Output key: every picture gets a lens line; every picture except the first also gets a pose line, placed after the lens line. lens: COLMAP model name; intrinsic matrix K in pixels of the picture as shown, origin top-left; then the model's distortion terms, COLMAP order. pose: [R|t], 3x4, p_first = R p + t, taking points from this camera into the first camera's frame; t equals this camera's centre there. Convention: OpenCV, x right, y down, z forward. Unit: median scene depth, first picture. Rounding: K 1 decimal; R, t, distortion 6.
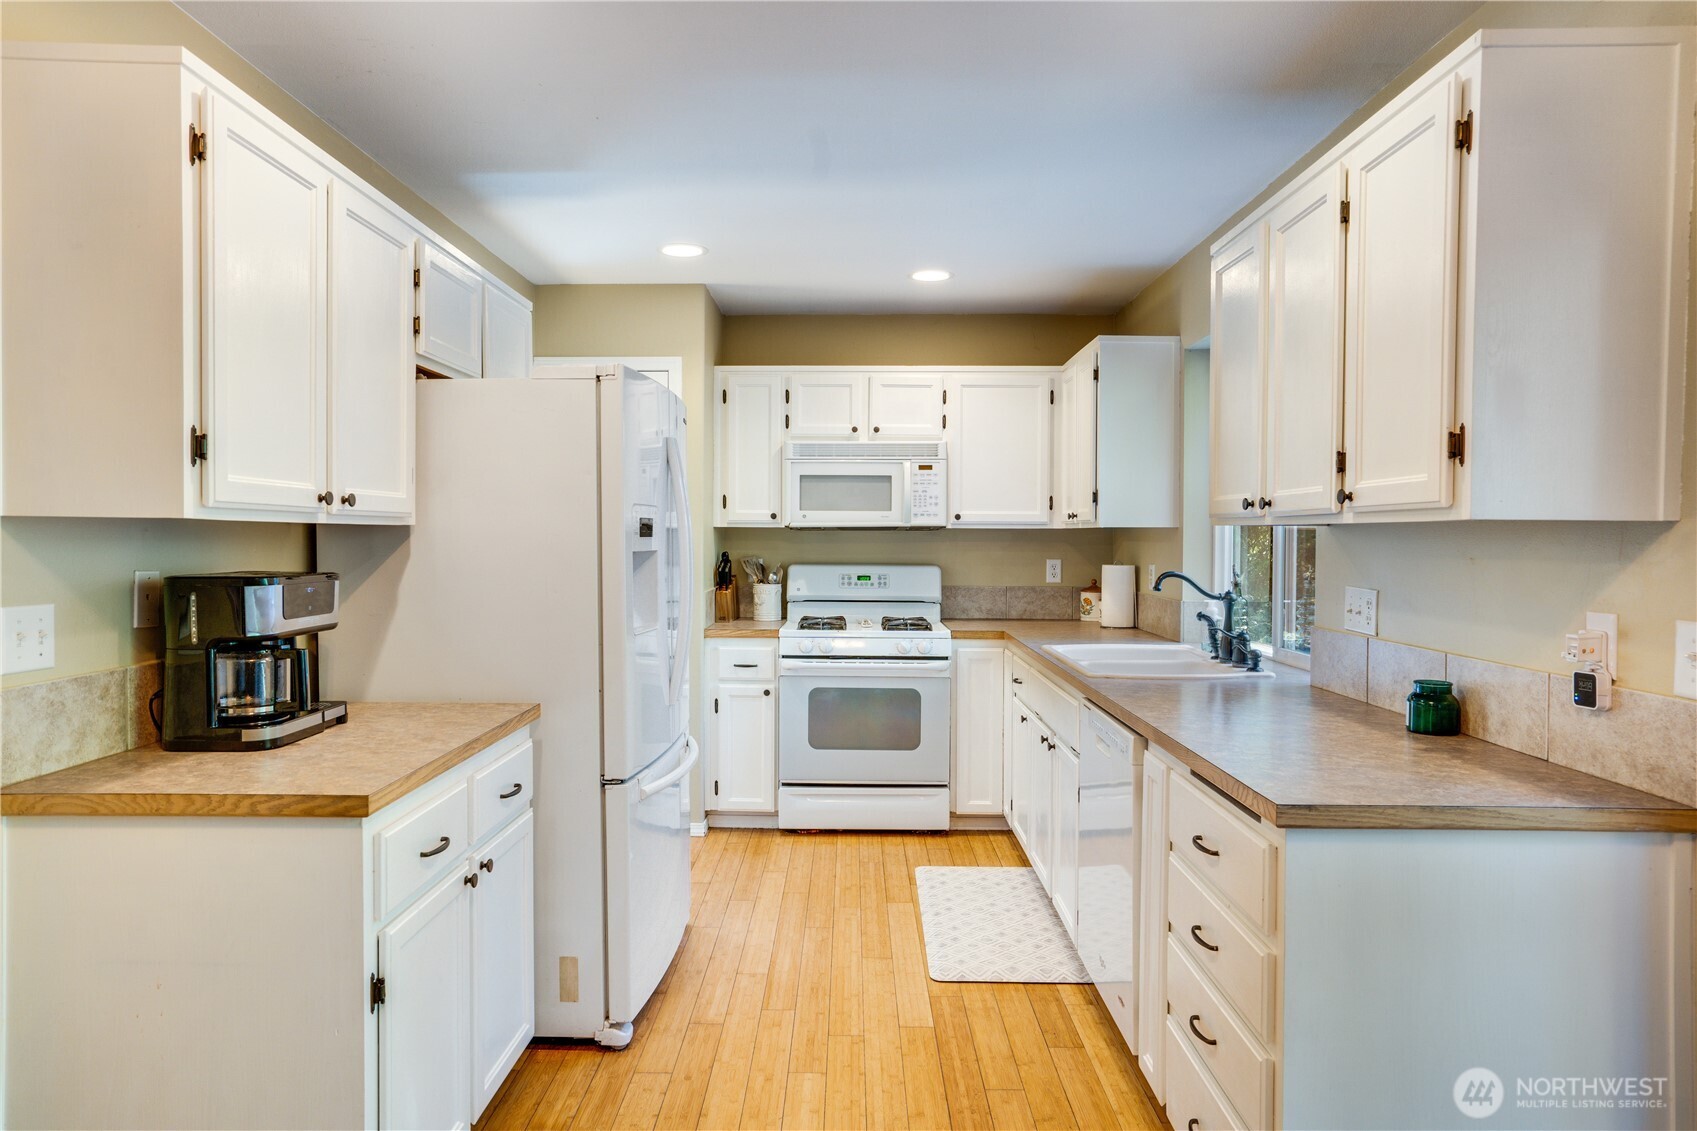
lens RADIAL K [[1030.5, 0, 843.7], [0, 1030.5, 560.5], [0, 0, 1]] dist [-0.002792, 0.006640]
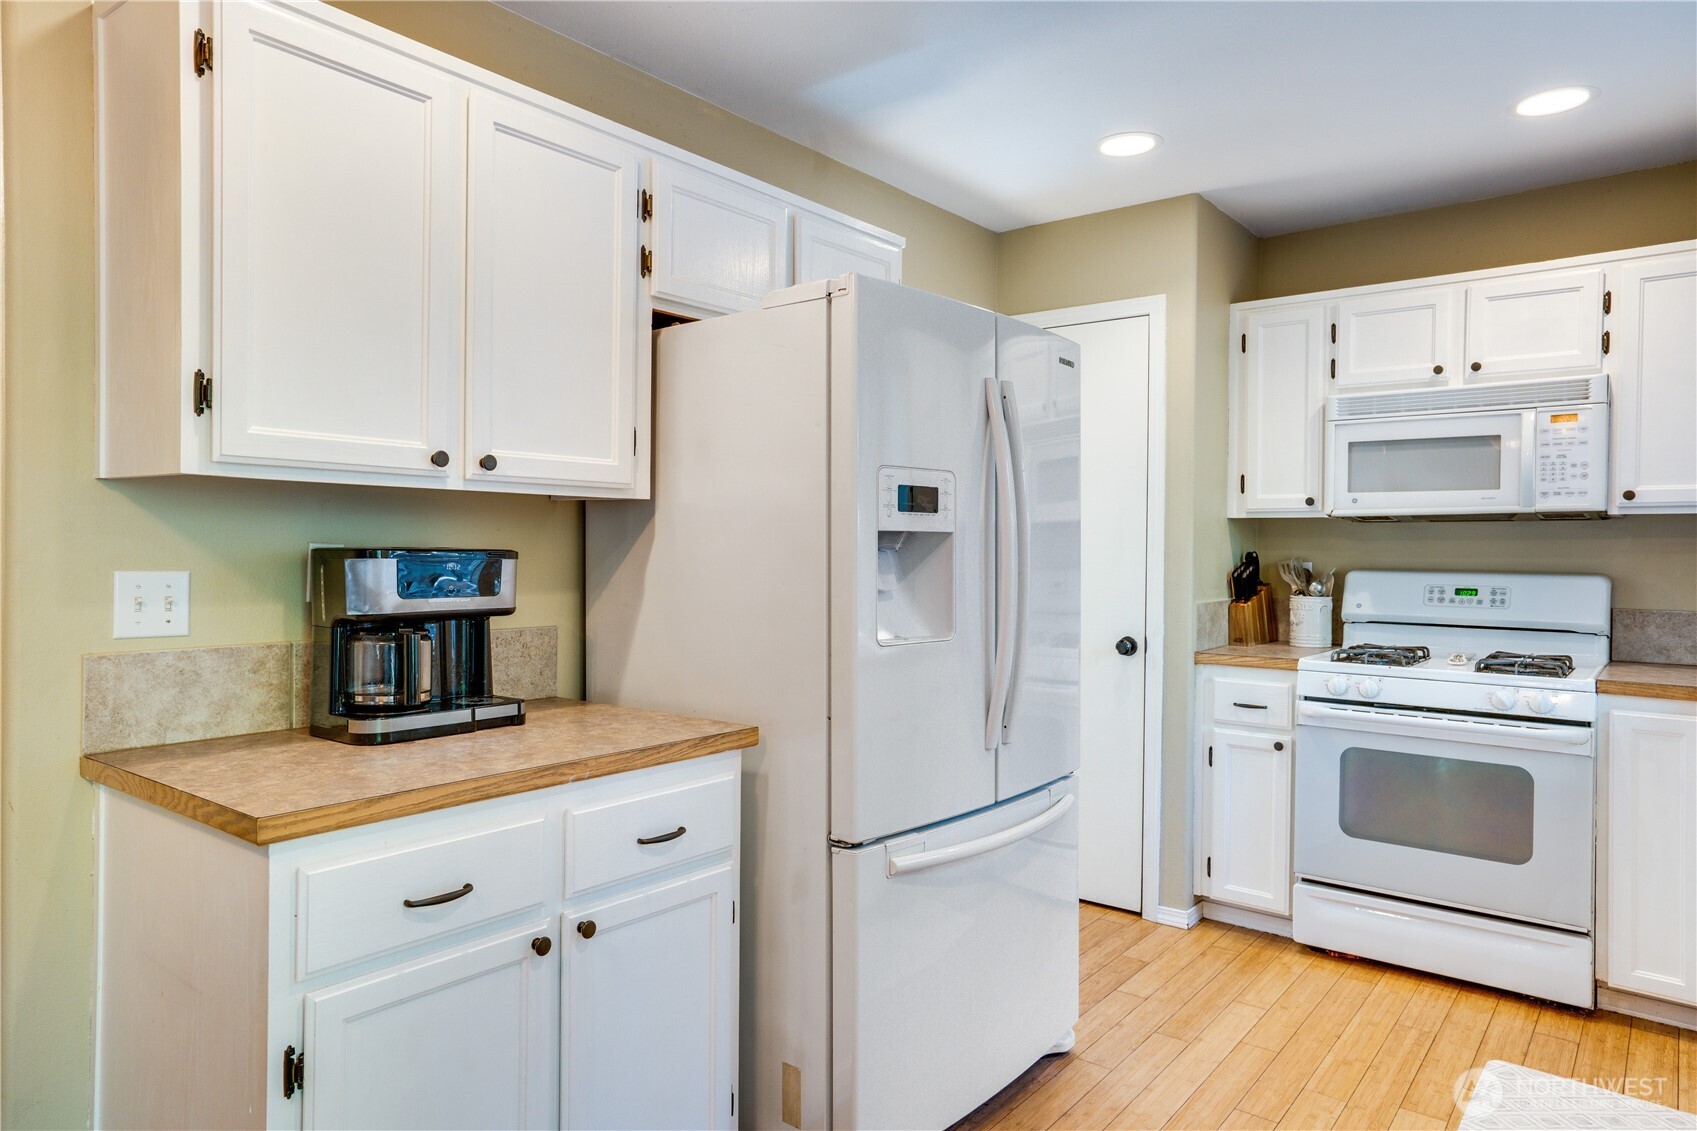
lens RADIAL K [[1064.8, 0, 847.0], [0, 1064.8, 557.2], [0, 0, 1]] dist [-0.008813, 0.019532]
pose [[0.790614, 0.007820, -0.612265, 0.149434], [-0.019064, 0.999748, -0.011848, 0.012319], [0.612018, 0.021039, 0.790564, 0.247272]]
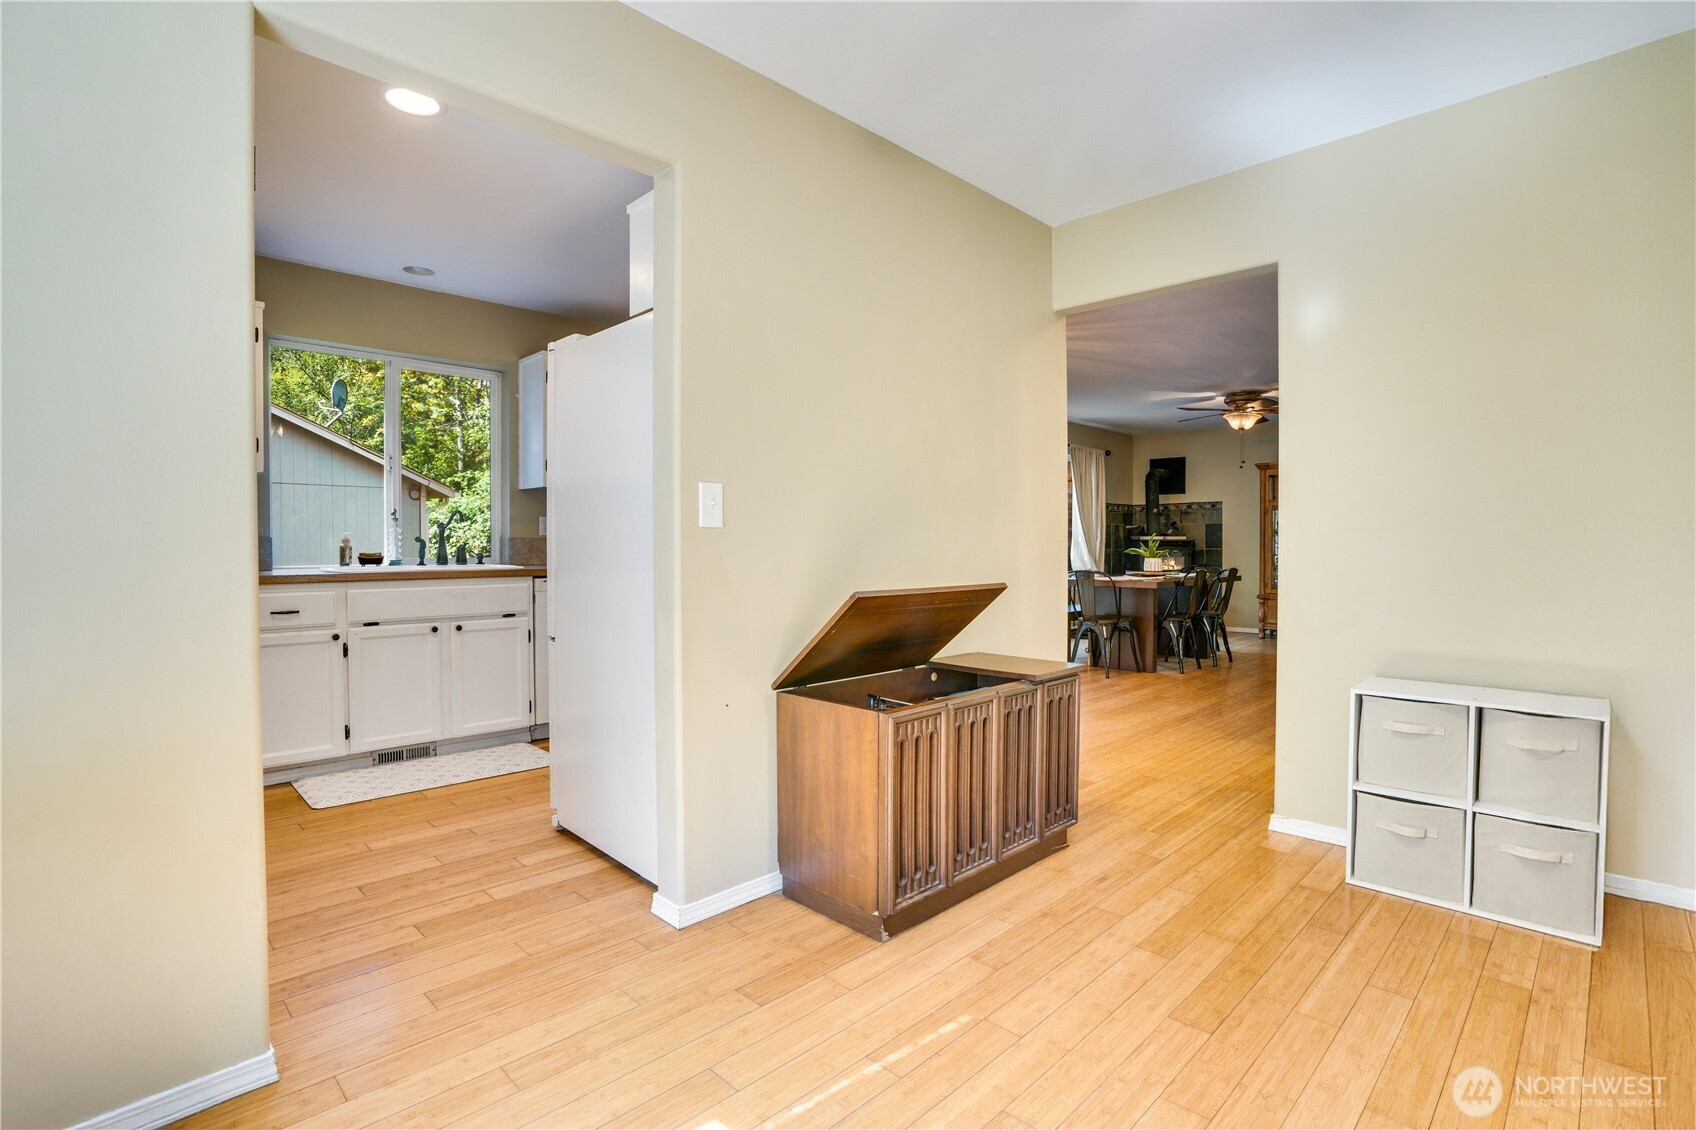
lens RADIAL K [[792.2, 0, 843.7], [0, 792.2, 568.4], [0, 0, 1]] dist [-0.033569, -0.000294]
pose [[-0.717116, -0.010331, 0.696878, -0.746221], [0.025217, 0.998851, 0.040756, 0.059189], [-0.696498, 0.046800, -0.716031, 1.123500]]
